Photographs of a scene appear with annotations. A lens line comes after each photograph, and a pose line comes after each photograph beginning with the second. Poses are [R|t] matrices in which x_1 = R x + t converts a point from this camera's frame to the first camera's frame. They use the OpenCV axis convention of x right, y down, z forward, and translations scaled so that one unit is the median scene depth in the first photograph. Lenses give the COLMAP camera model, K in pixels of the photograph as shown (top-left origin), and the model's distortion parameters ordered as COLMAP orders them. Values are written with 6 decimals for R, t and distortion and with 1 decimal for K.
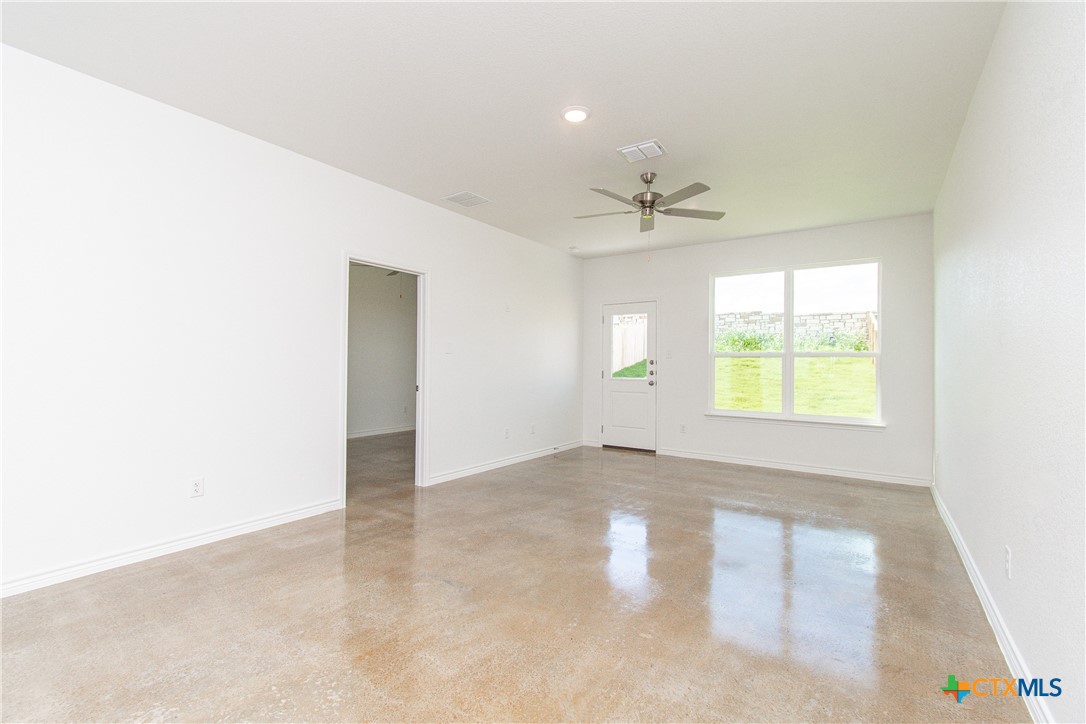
lens RADIAL K [[477.3, 0, 541.0], [0, 477.3, 358.8], [0, 0, 1]] dist [0.004180, -0.002734]
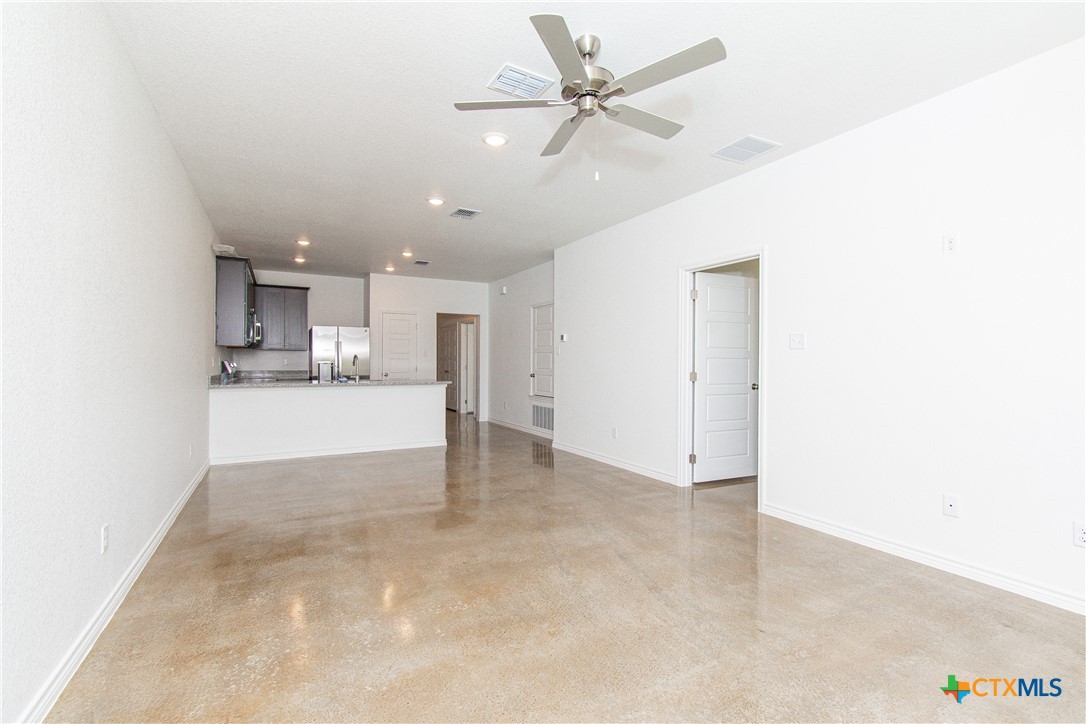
lens RADIAL K [[477.3, 0, 543.6], [0, 477.3, 362.6], [0, 0, 1]] dist [0.004180, -0.002734]
pose [[-0.440562, -0.023295, -0.897420, 0.516650], [-0.004160, 0.999705, -0.023909, 0.025747], [0.897712, -0.006800, -0.440529, 0.810532]]
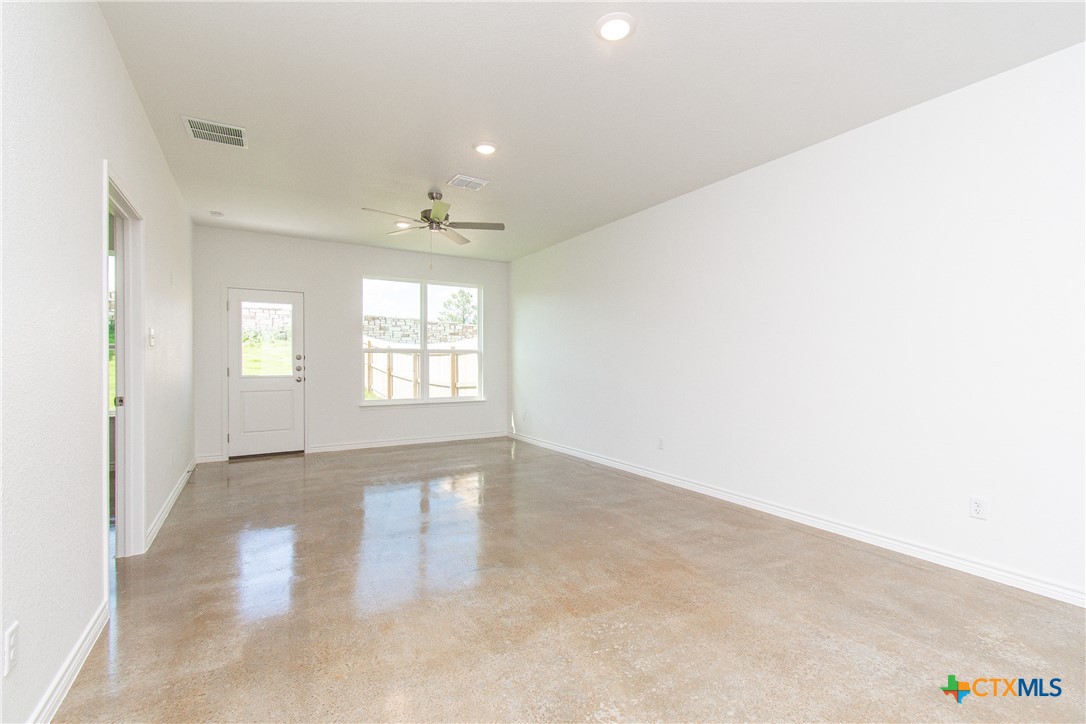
lens RADIAL K [[477.3, 0, 544.4], [0, 477.3, 364.0], [0, 0, 1]] dist [0.004180, -0.002734]
pose [[0.409041, -0.017137, 0.912355, -0.493285], [-0.006714, 0.999740, 0.021789, -0.004166], [-0.912491, -0.015038, 0.408819, 0.200799]]
